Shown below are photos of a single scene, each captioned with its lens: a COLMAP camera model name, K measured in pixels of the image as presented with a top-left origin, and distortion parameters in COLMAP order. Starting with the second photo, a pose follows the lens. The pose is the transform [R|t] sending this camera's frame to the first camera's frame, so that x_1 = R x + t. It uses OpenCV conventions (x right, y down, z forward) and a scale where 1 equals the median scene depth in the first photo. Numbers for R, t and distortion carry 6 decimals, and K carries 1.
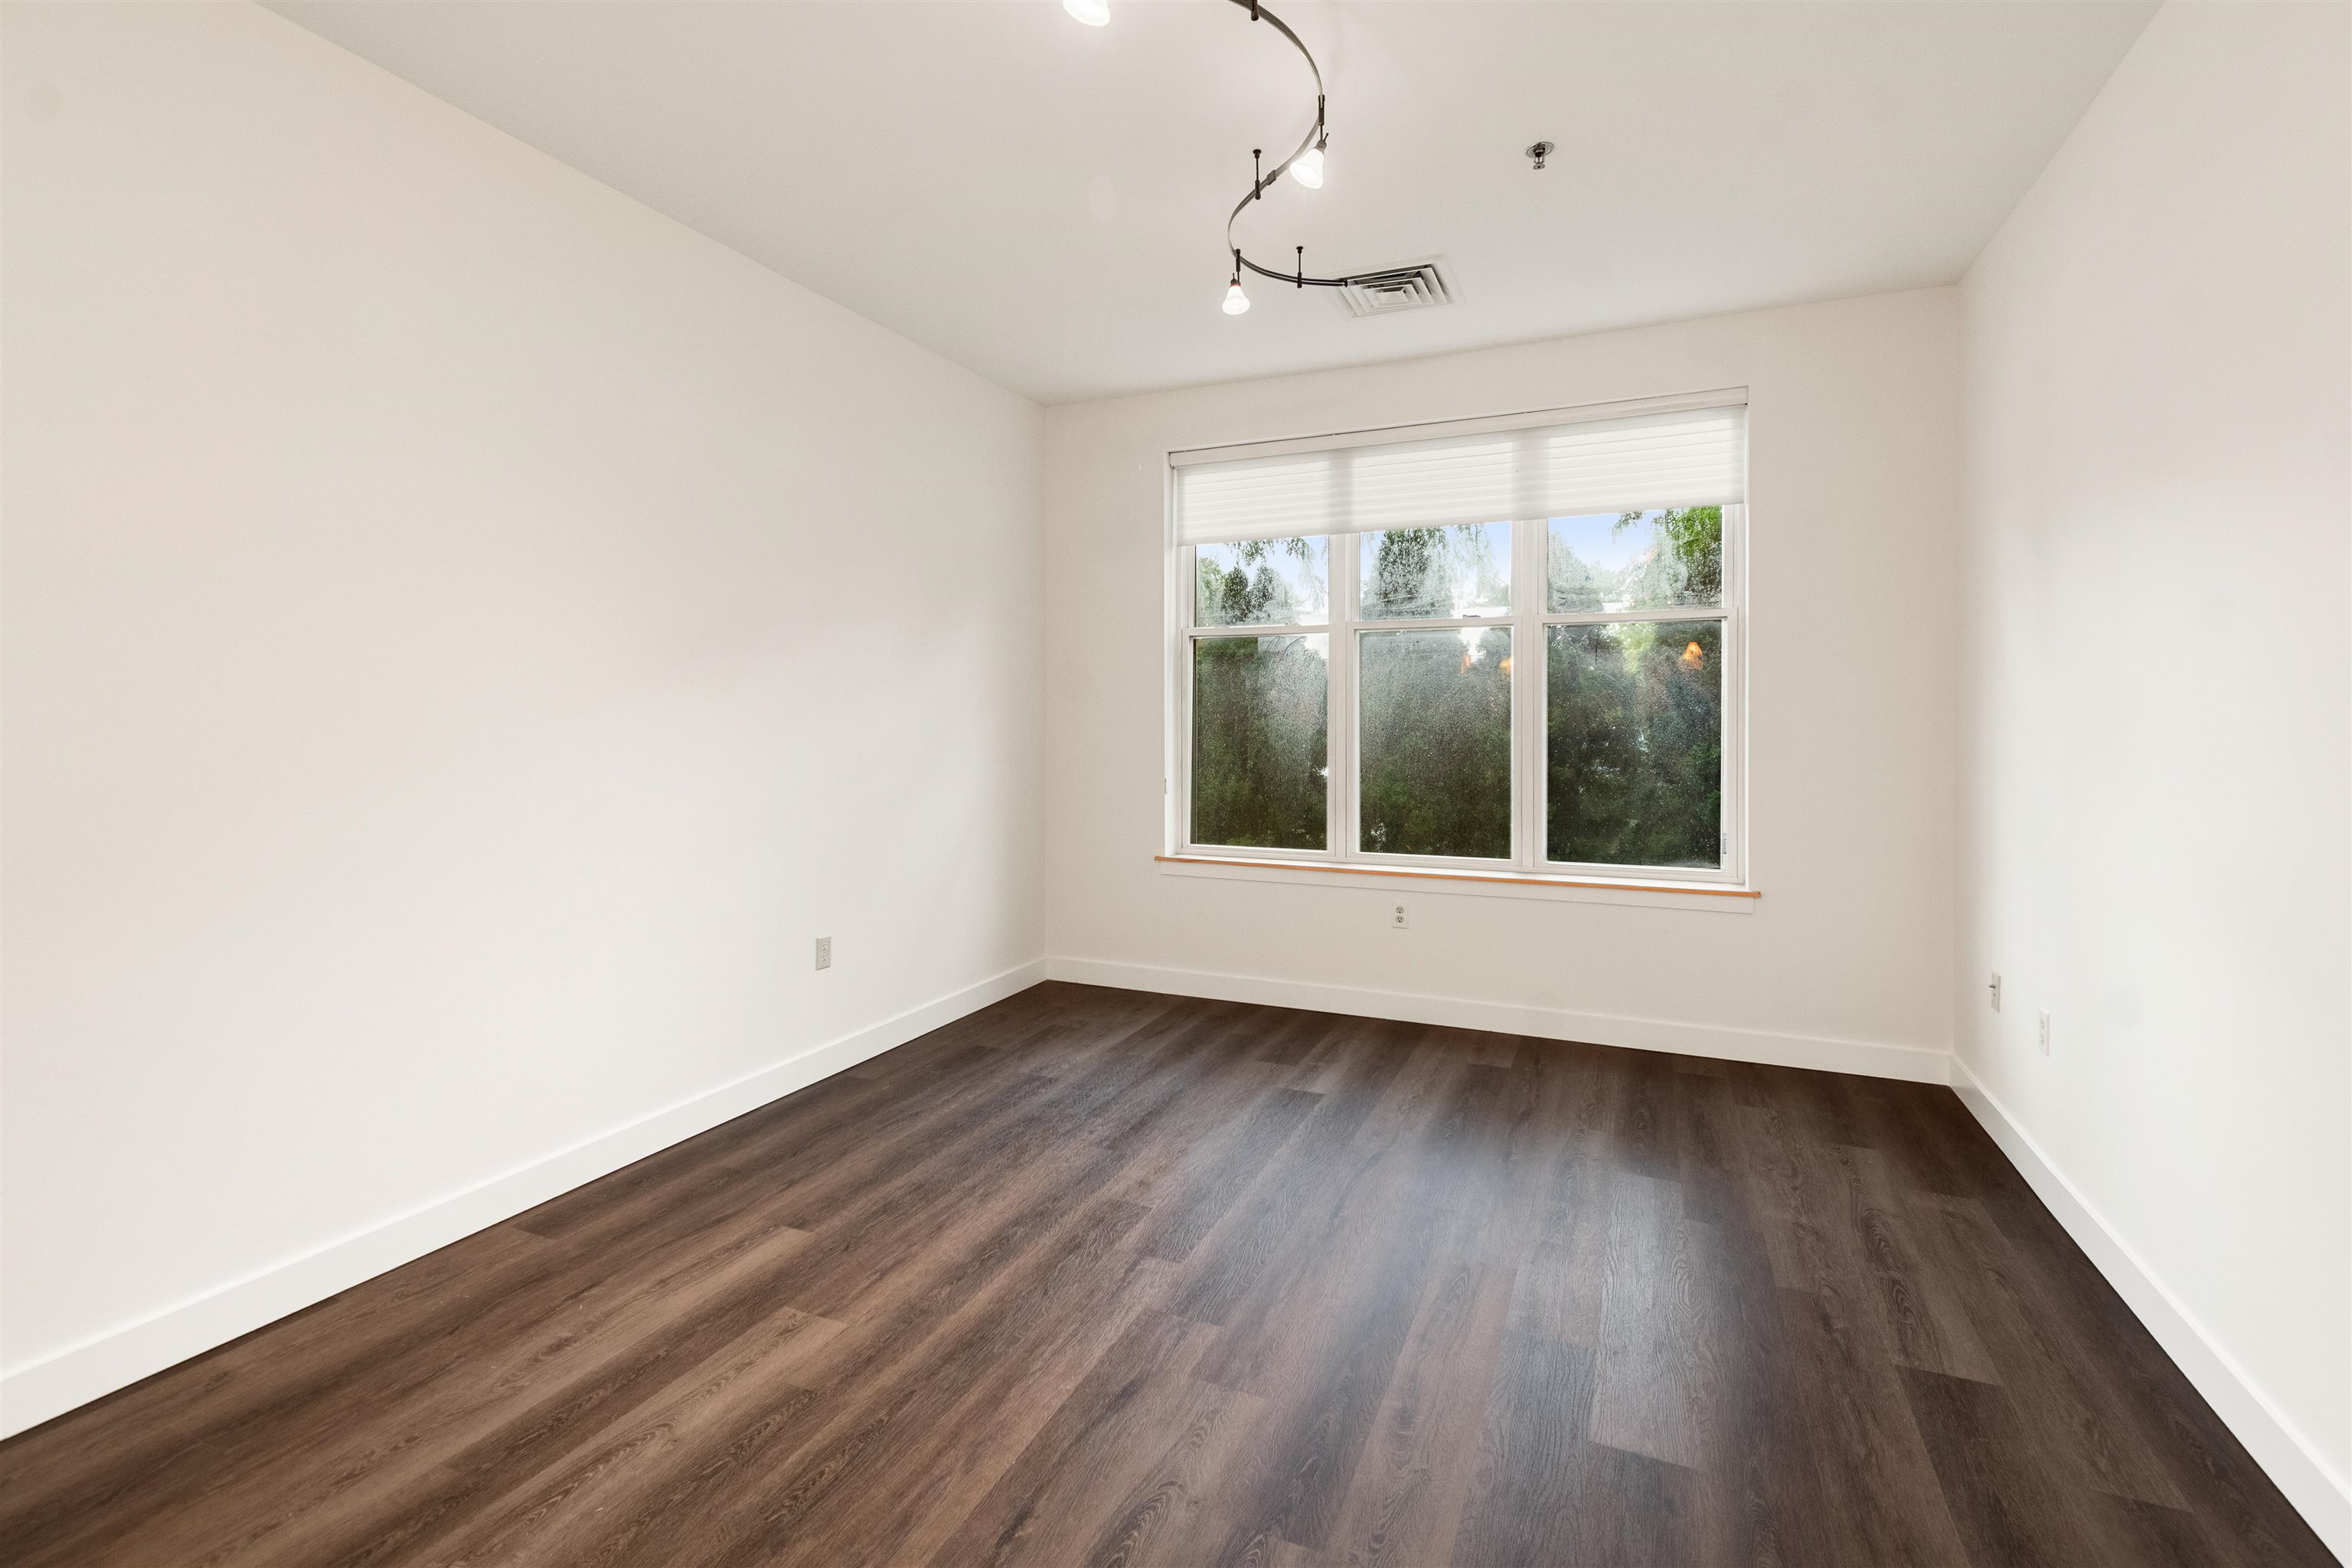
lens RADIAL K [[1049.0, 0, 1182.9], [0, 1049.0, 735.8], [0, 0, 1]] dist [0.001373, -0.000452]
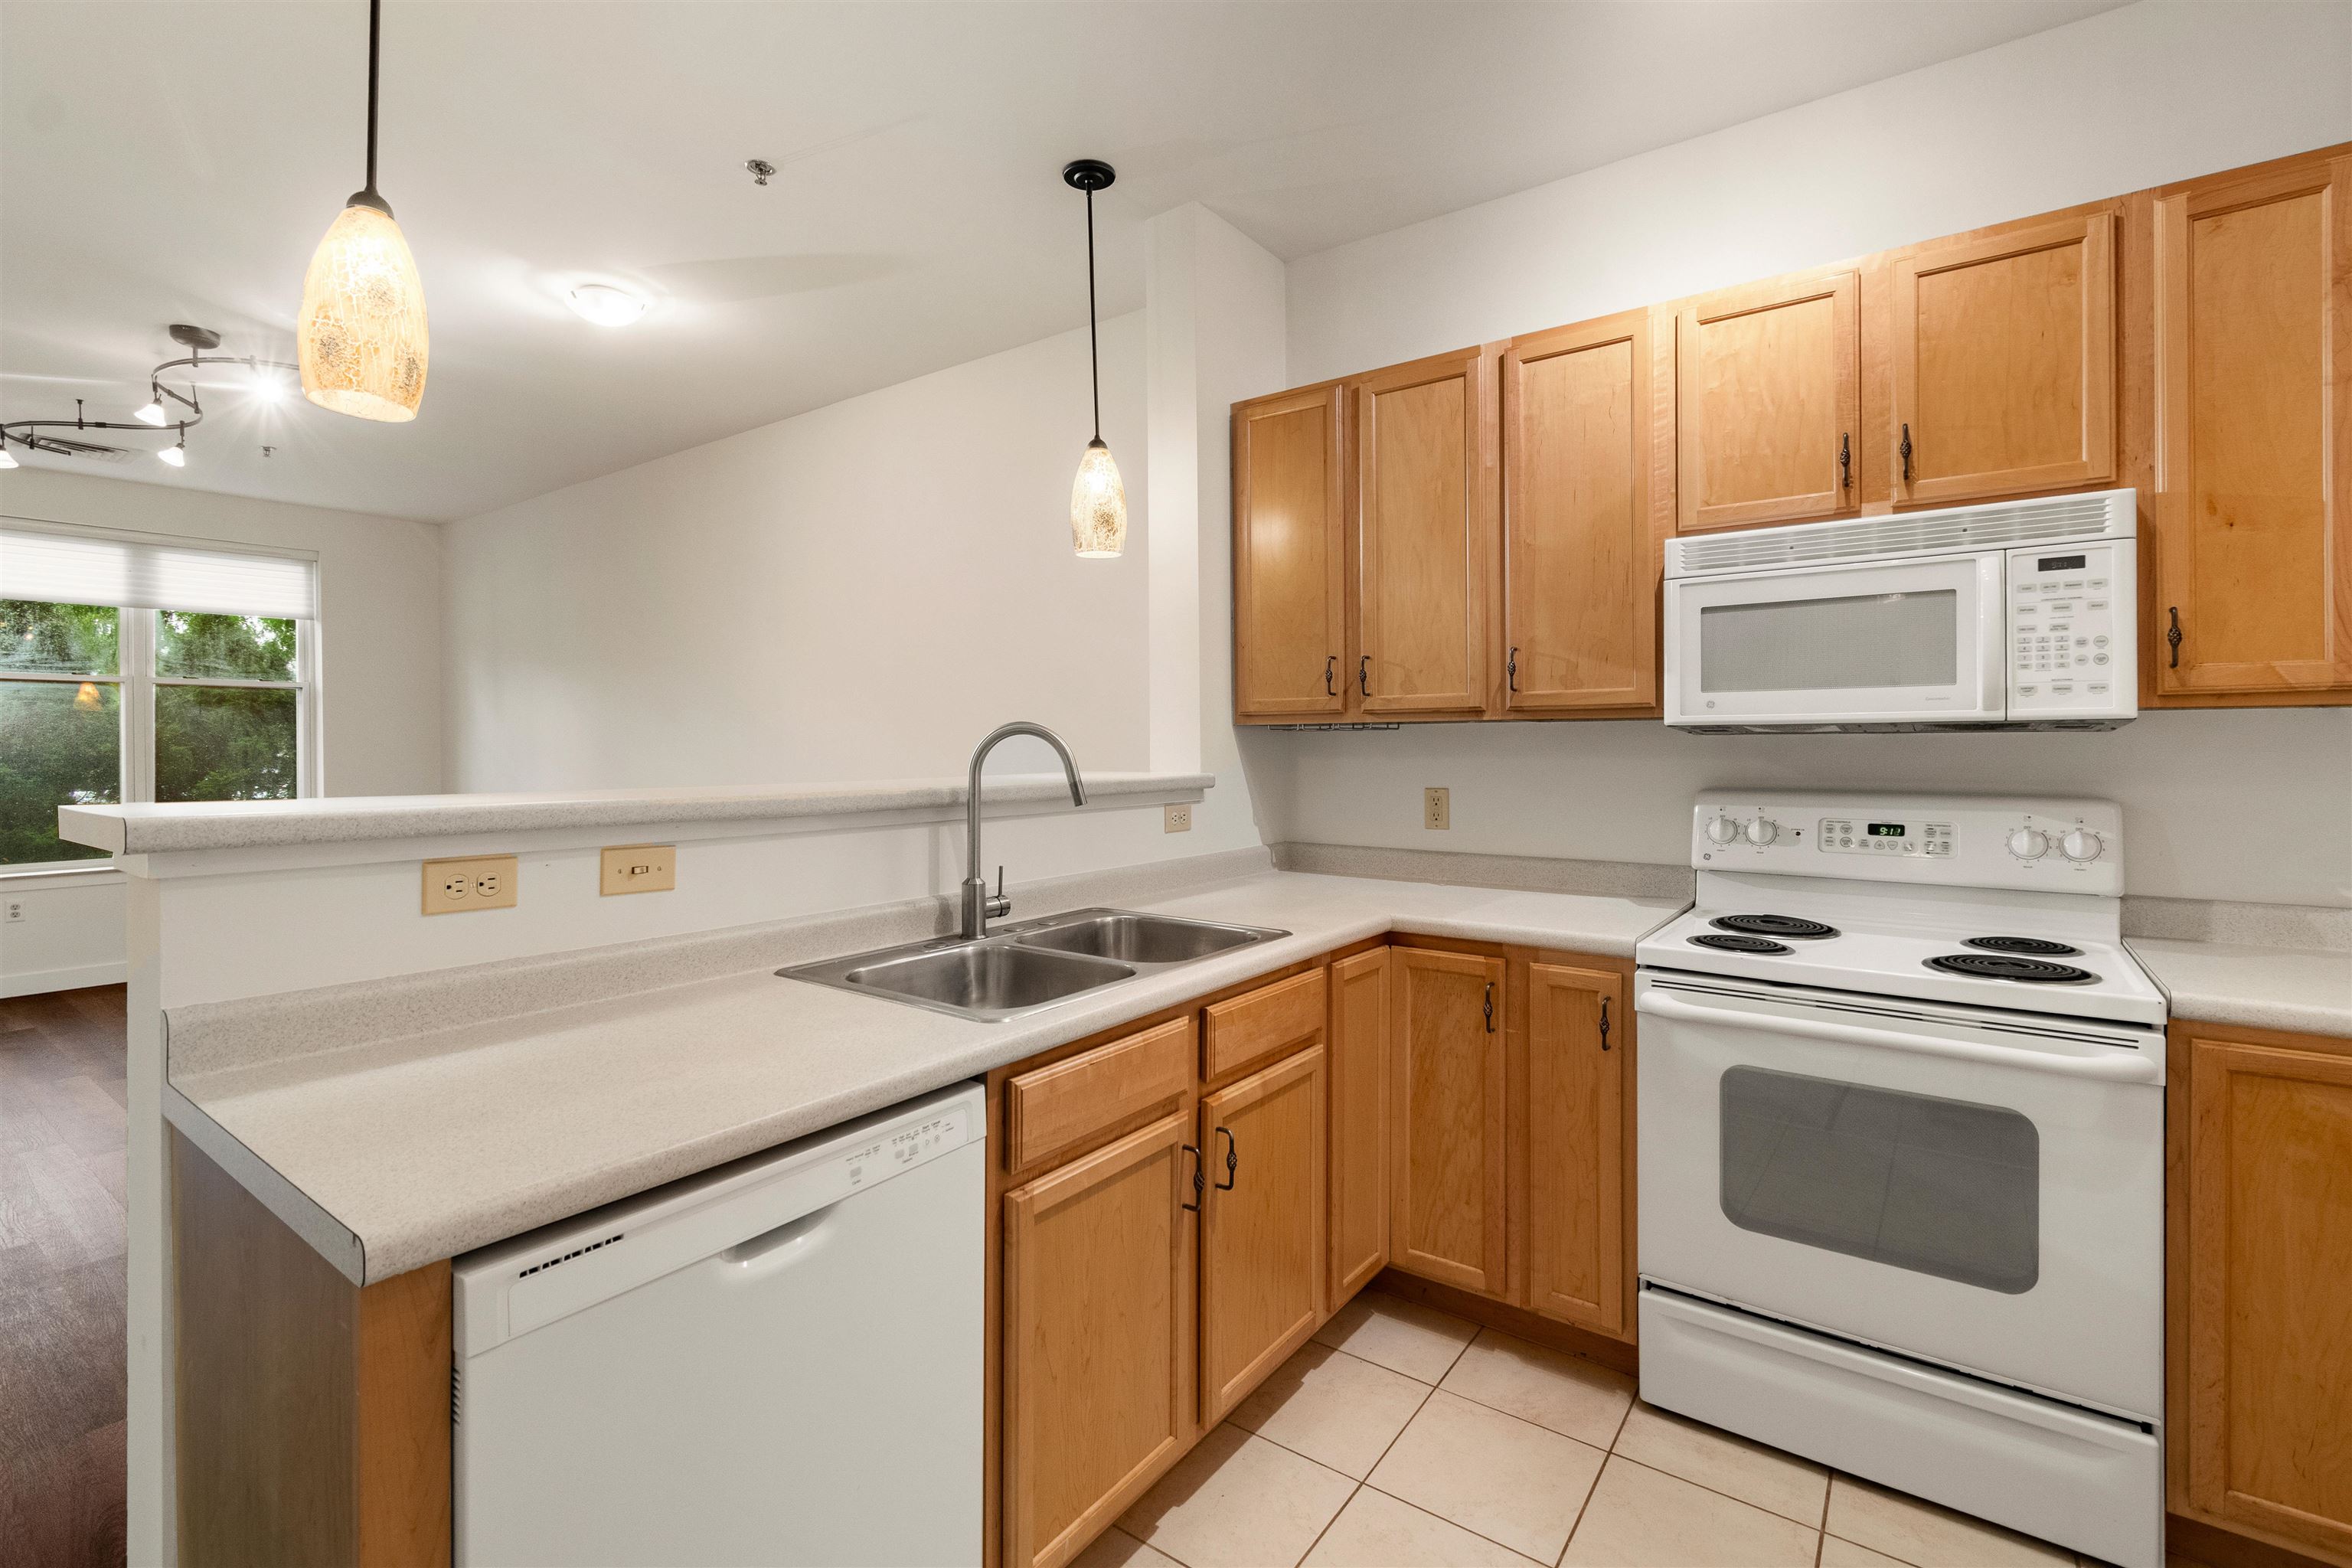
lens RADIAL K [[1052.6, 0, 1186.0], [0, 1052.6, 746.6], [0, 0, 1]] dist [0.002953, -0.000757]
pose [[0.209511, -0.003058, 0.977802, -0.872862], [0.022663, 0.999742, -0.001729, 0.012098], [-0.977544, 0.022522, 0.209526, -0.745968]]
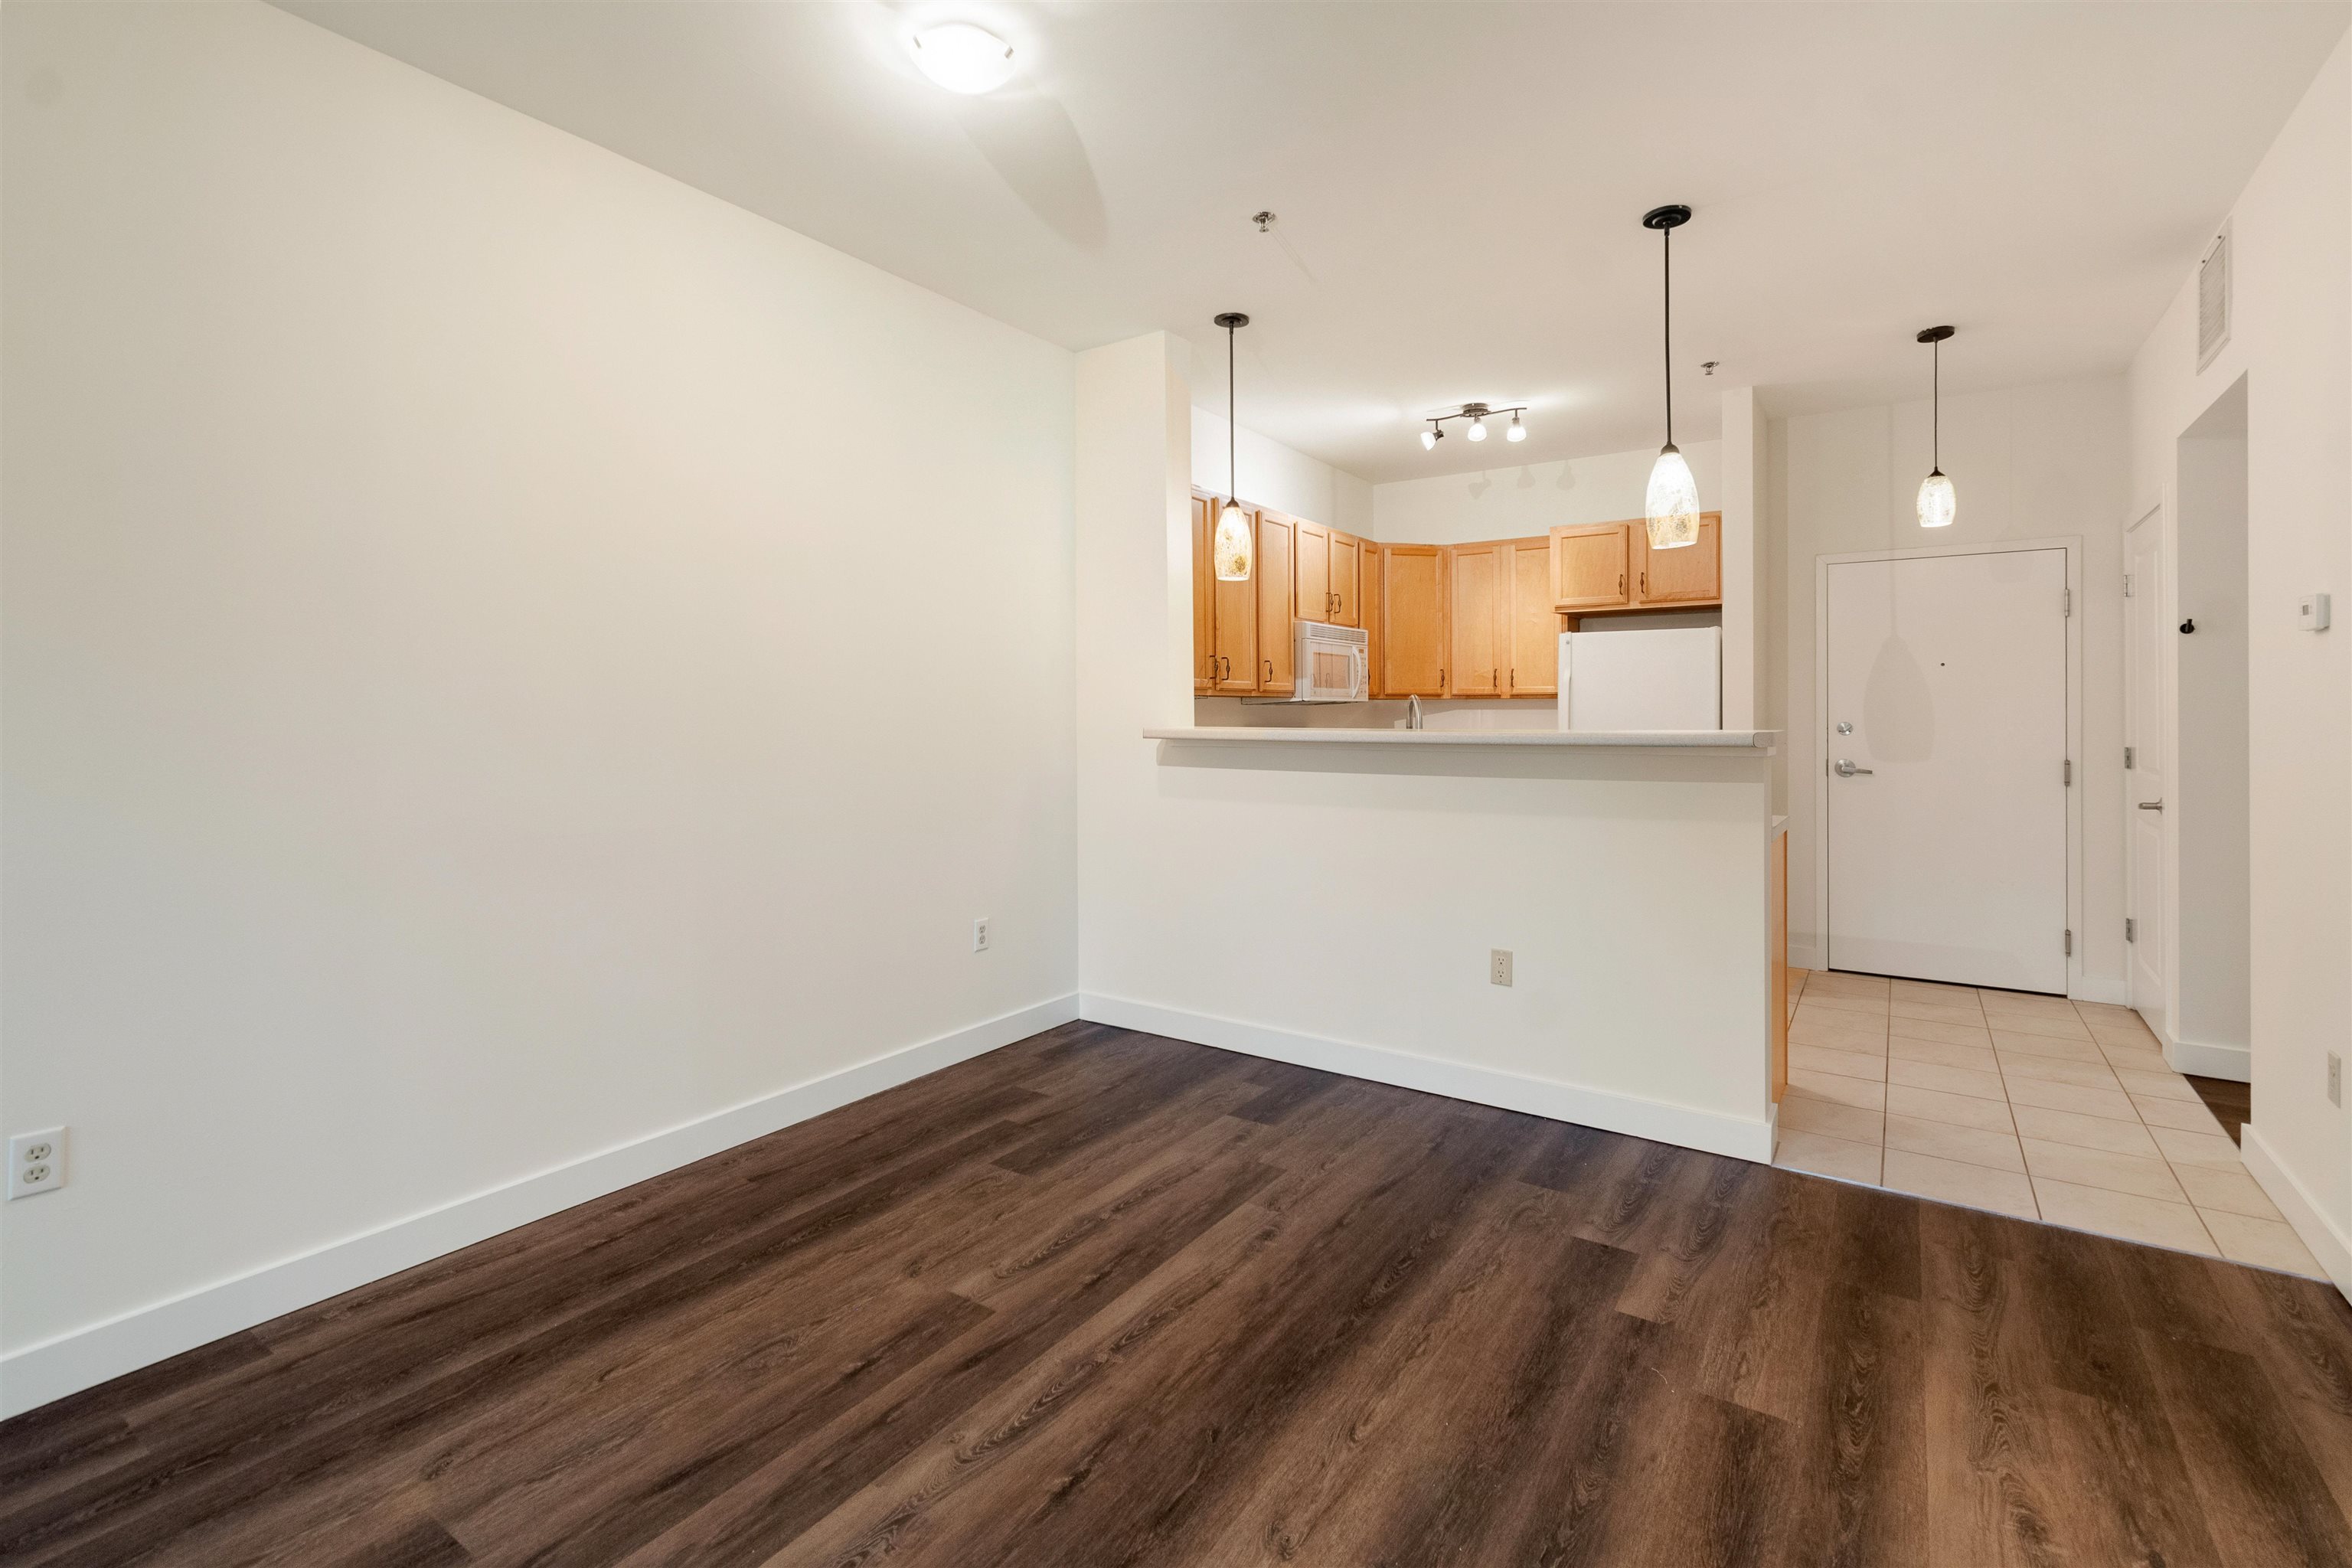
lens RADIAL K [[1066.0, 0, 1178.9], [0, 1066.0, 711.3], [0, 0, 1]] dist [0.001393, -0.000141]
pose [[-0.983035, -0.000178, 0.183416, -0.303294], [0.003453, 0.999804, 0.019477, -0.010143], [-0.183384, 0.019780, -0.982842, 0.584444]]
